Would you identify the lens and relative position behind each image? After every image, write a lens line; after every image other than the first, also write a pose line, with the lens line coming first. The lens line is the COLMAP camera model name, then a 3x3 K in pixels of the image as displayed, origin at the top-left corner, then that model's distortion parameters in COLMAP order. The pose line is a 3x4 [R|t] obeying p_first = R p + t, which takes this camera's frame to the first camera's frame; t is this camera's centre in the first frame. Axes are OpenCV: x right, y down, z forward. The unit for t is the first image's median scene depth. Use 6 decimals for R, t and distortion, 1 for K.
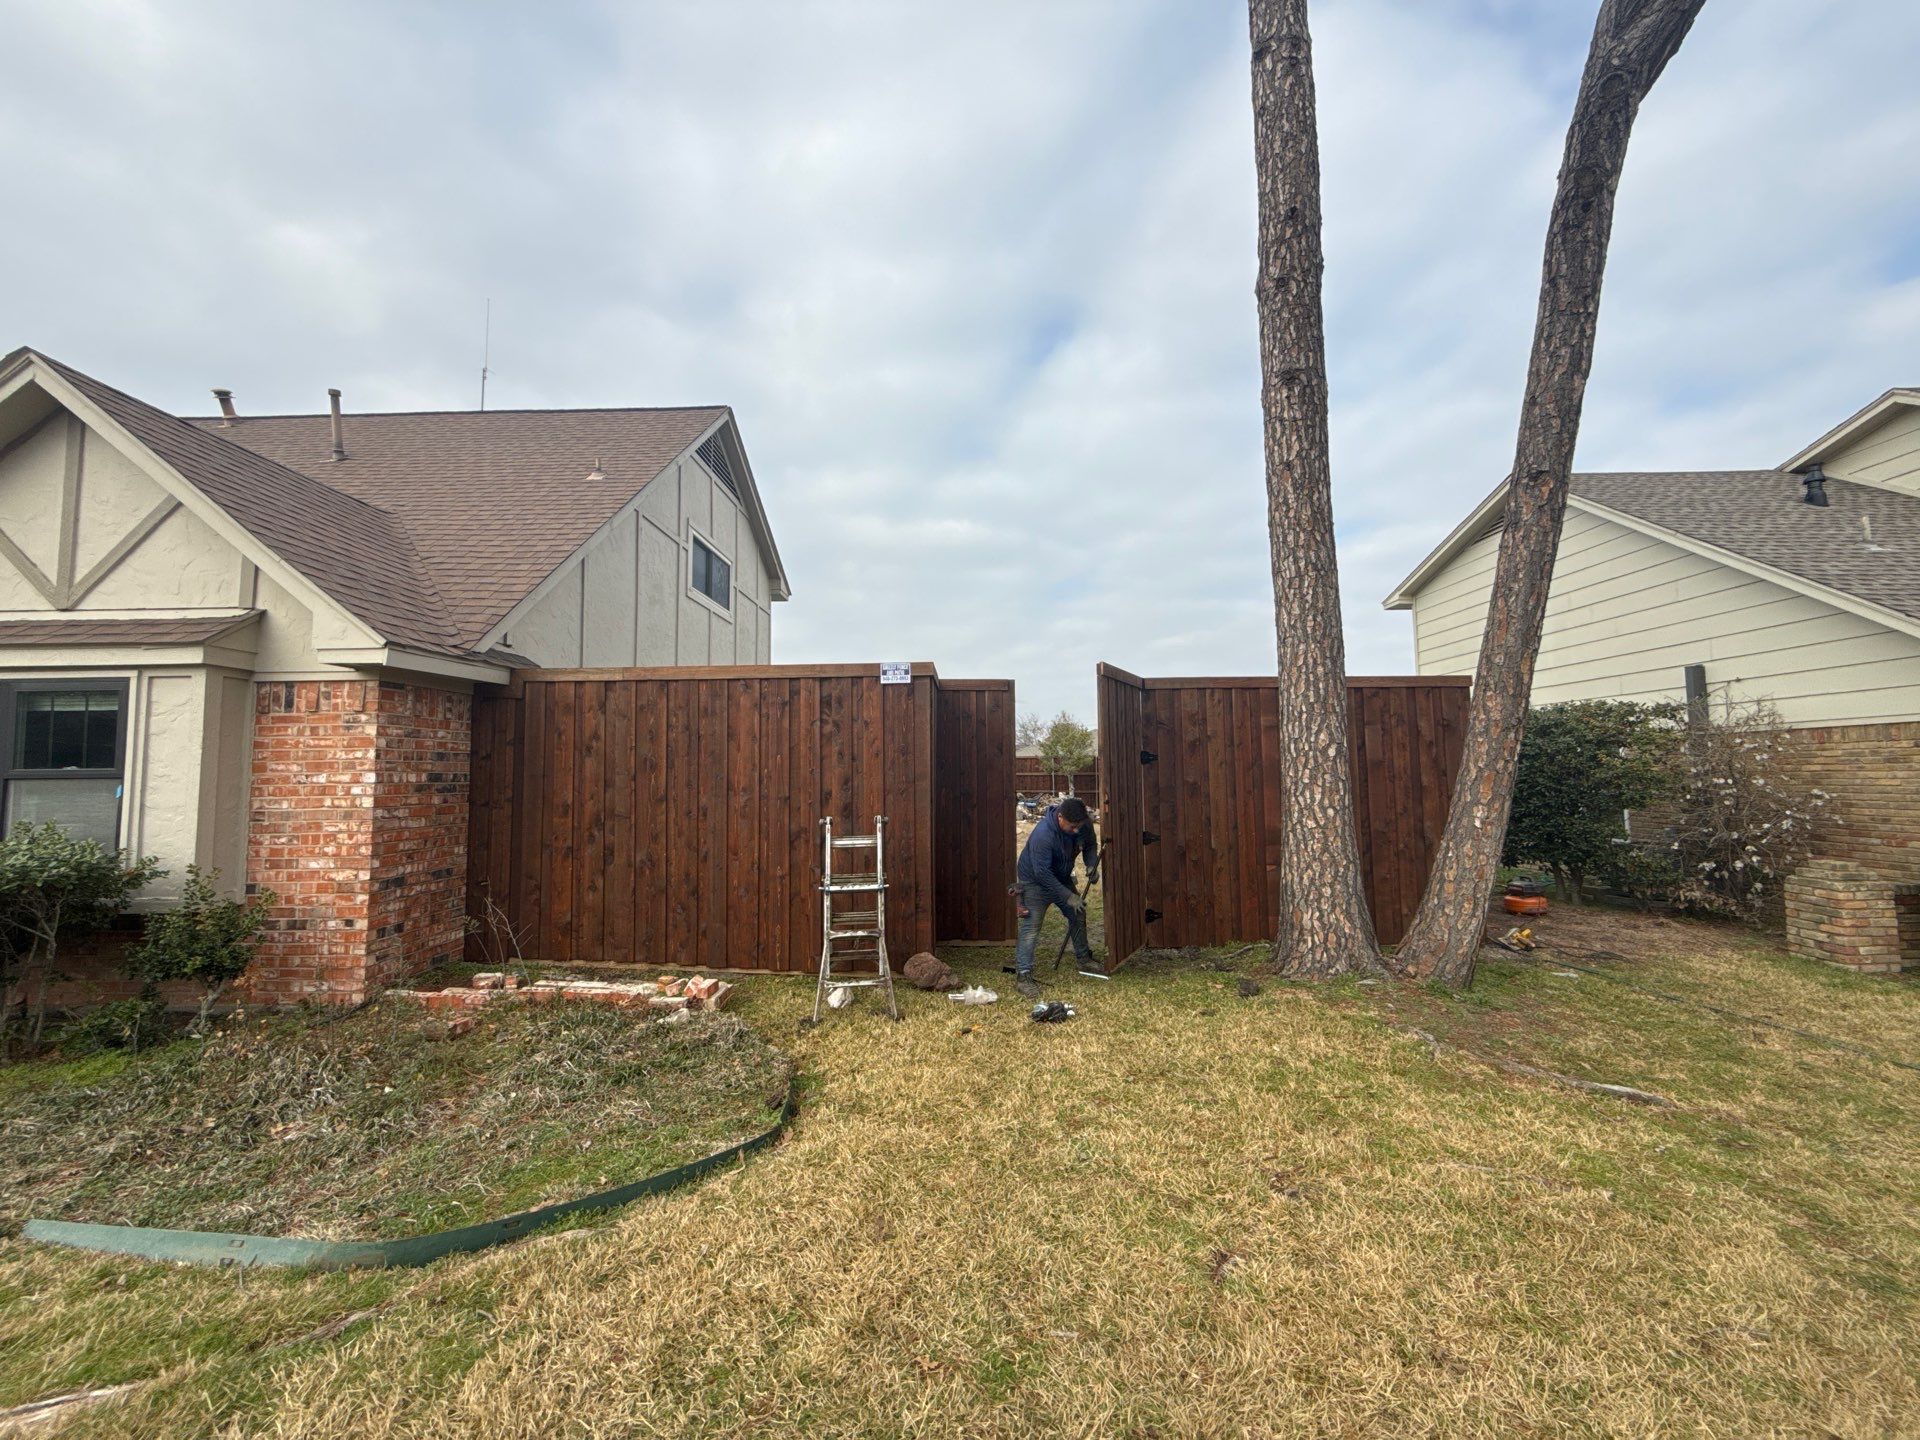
lens RADIAL K [[763.7, 0, 962.2], [0, 763.7, 718.6], [0, 0, 1]] dist [-0.000380, 0.000202]
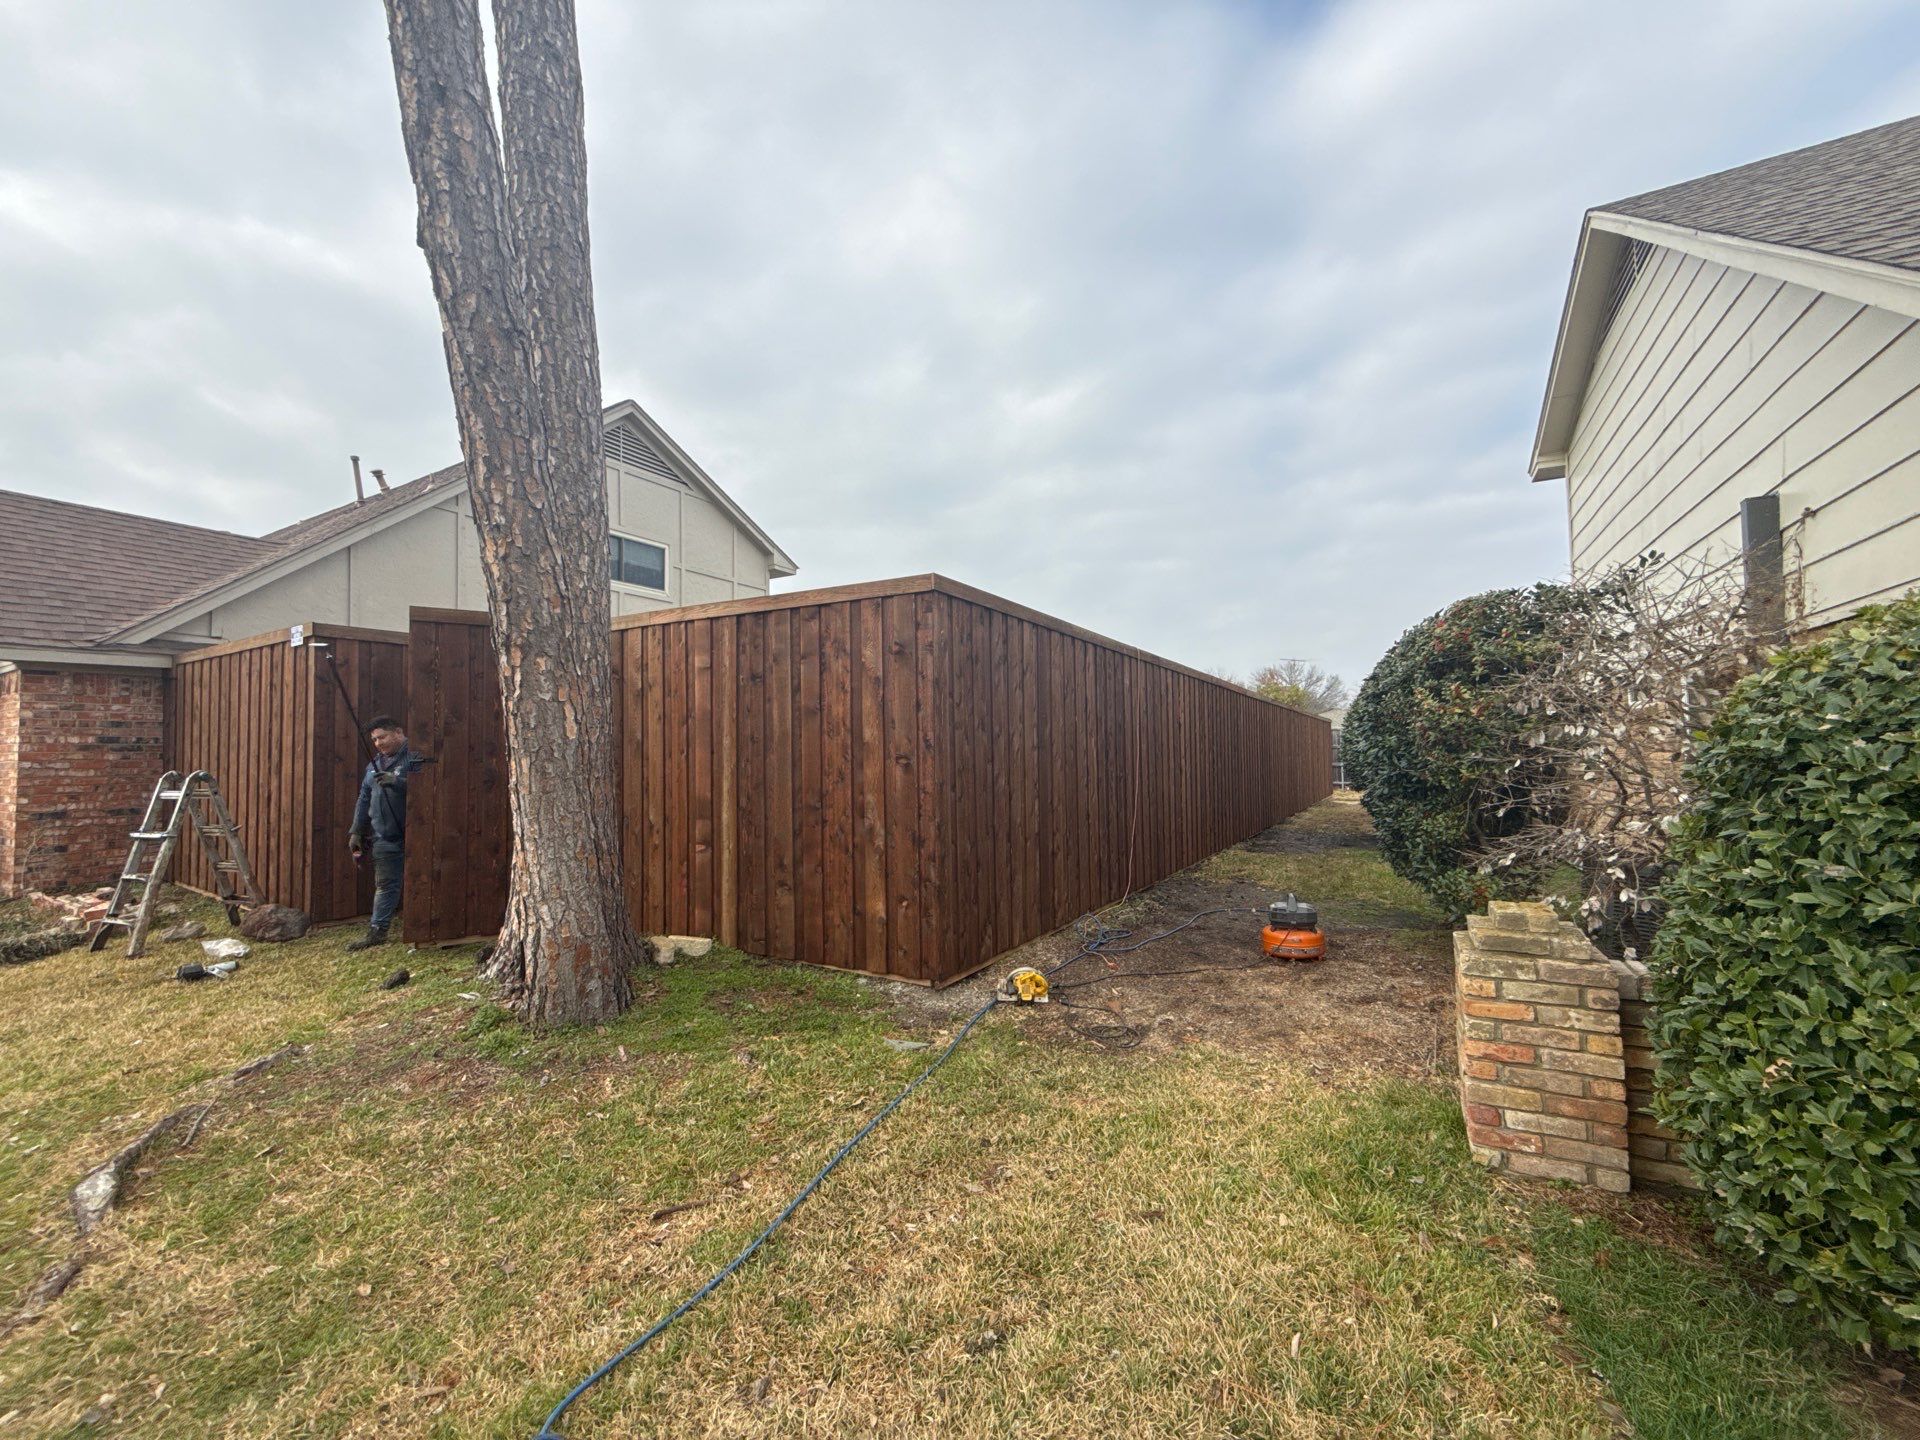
lens RADIAL K [[763.7, 0, 962.2], [0, 763.7, 718.6], [0, 0, 1]] dist [-0.000380, 0.000202]
pose [[0.874803, -0.023340, -0.483916, 1.248322], [0.038376, 0.999039, 0.021190, 0.067557], [0.482956, -0.037108, 0.874858, 0.544660]]
